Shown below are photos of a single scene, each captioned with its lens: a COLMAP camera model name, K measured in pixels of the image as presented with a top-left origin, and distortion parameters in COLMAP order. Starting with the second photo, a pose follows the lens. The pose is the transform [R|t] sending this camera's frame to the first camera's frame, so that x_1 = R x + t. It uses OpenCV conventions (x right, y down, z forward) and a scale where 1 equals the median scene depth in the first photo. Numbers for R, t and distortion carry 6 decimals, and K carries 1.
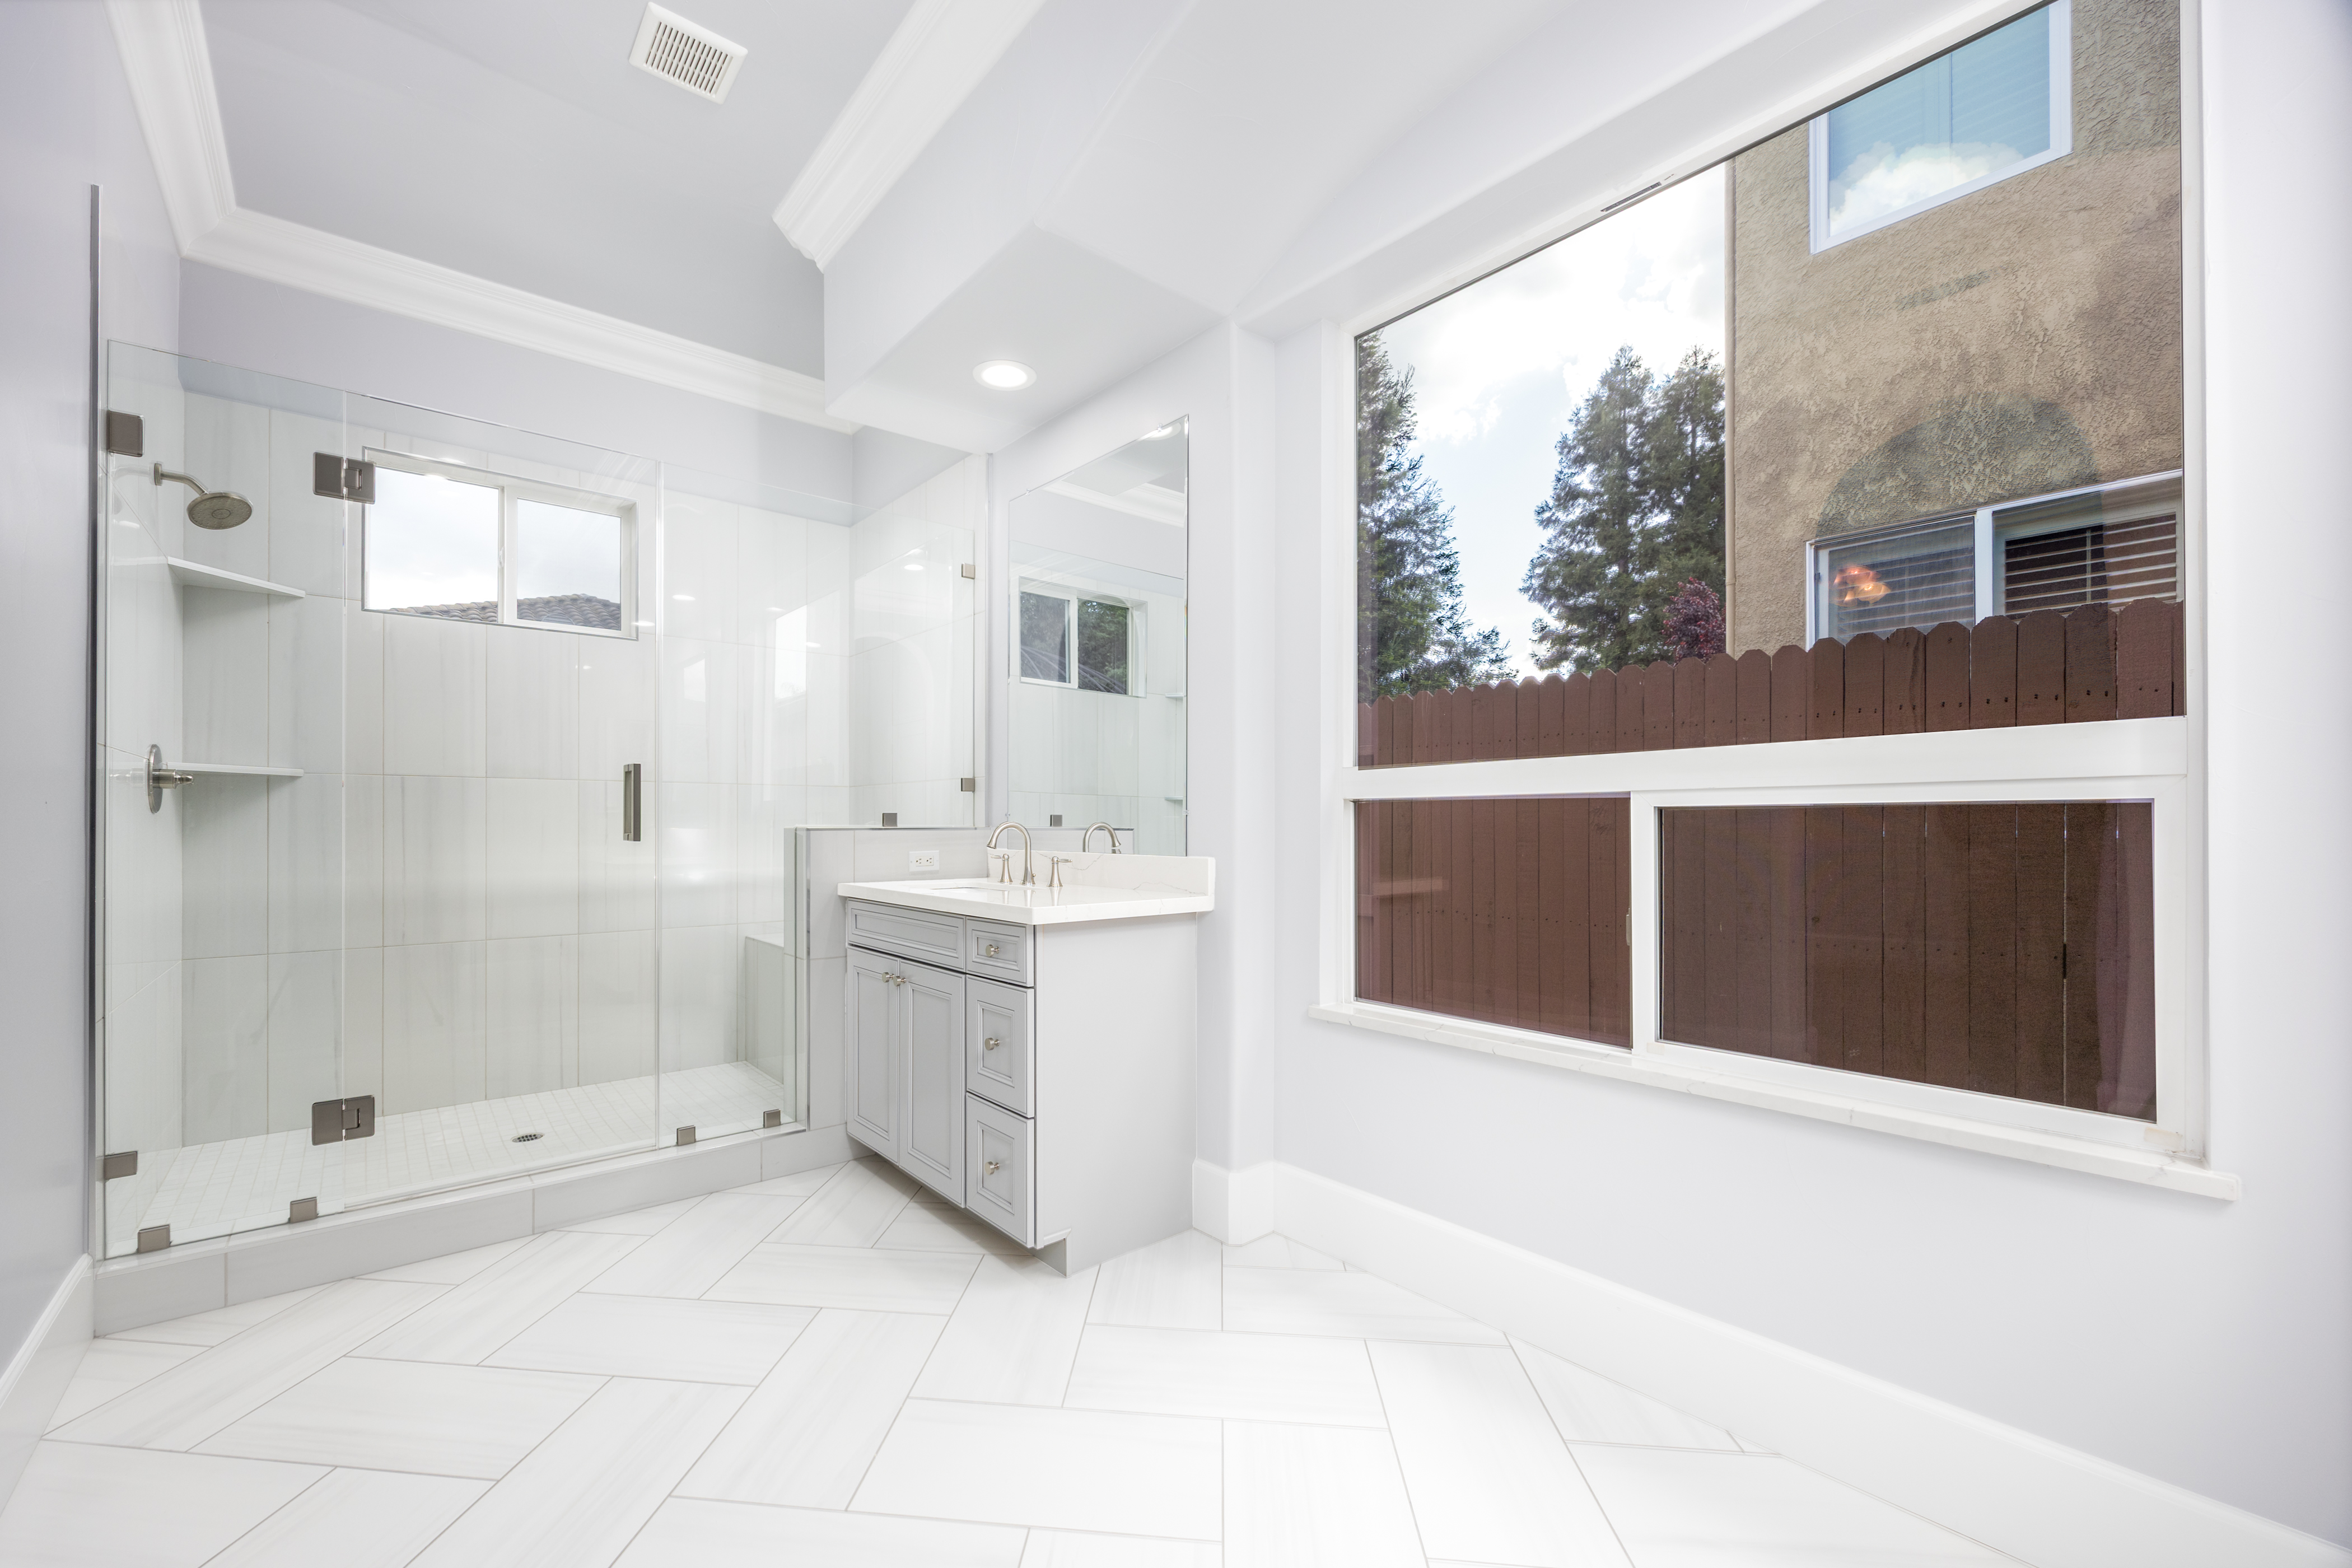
lens RADIAL K [[935.5, 0, 1172.9], [0, 935.5, 819.8], [0, 0, 1]] dist [0.000101, 0.000064]
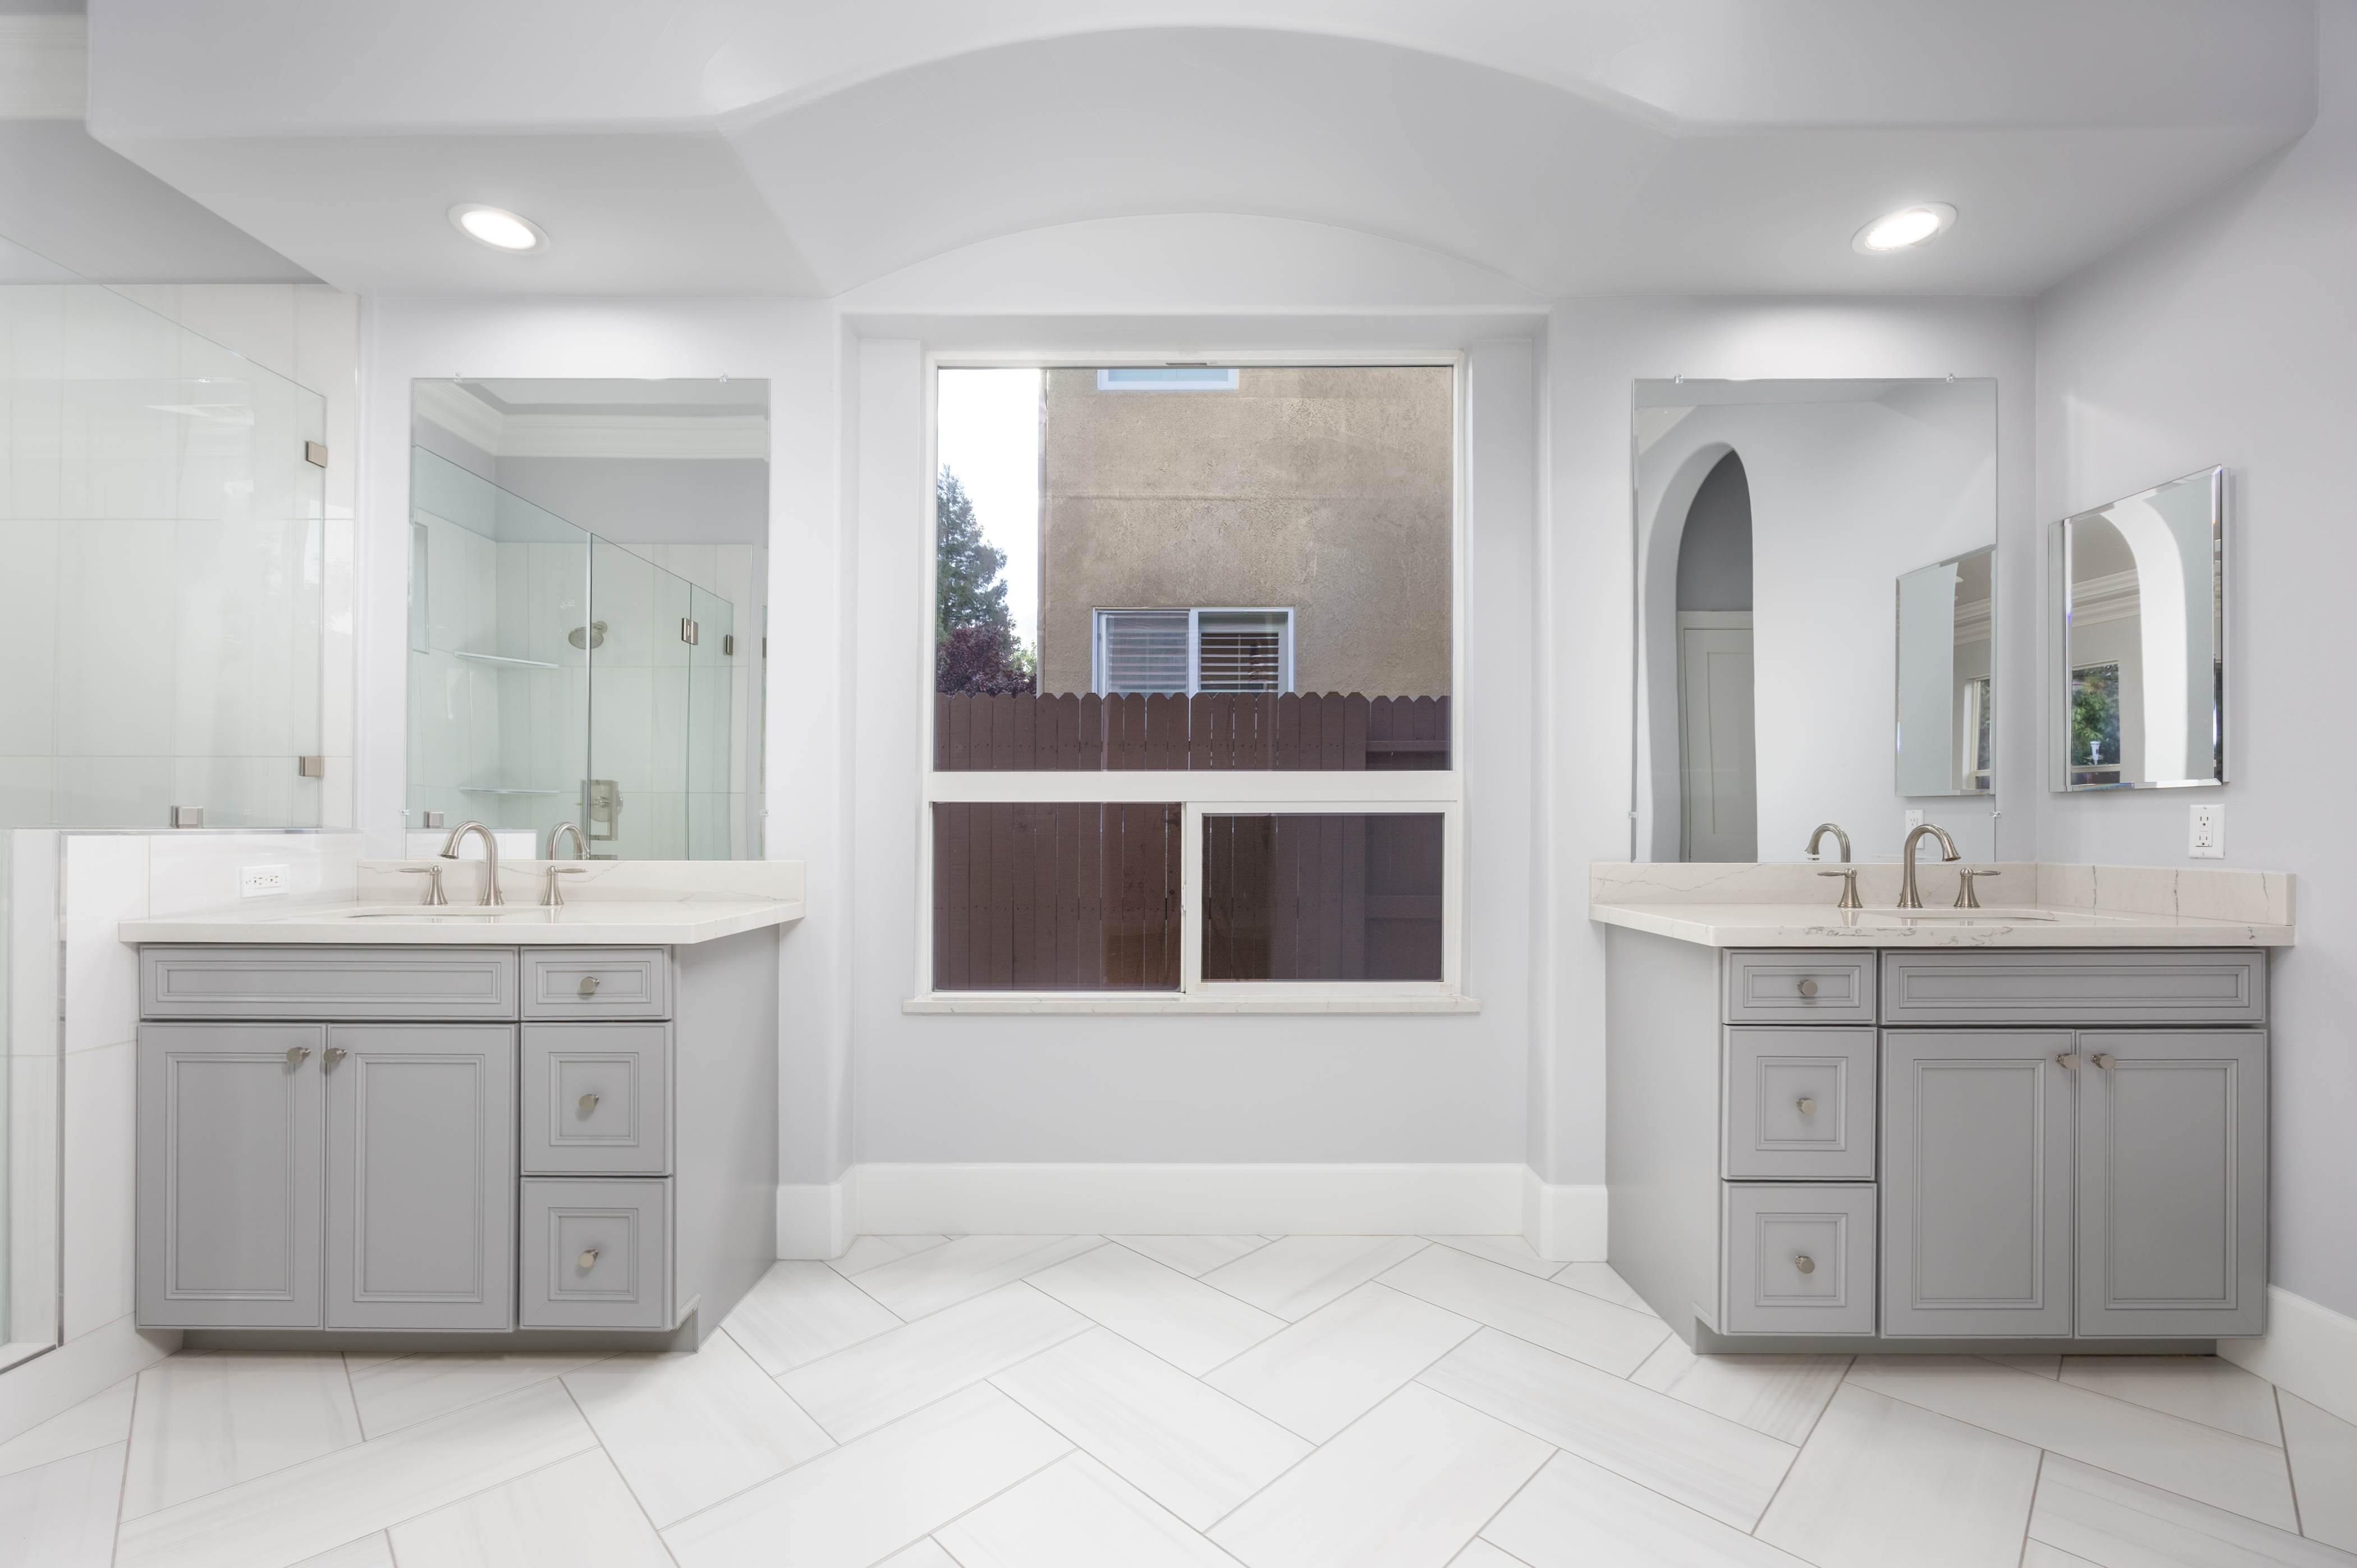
lens RADIAL K [[969.5, 0, 1178.4], [0, 969.5, 818.0], [0, 0, 1]] dist [0.000242, -0.000045]
pose [[0.635619, 0.006440, 0.771976, -0.485634], [-0.004186, 0.999979, -0.004895, 0.001412], [-0.771991, -0.000120, 0.635633, 0.088088]]
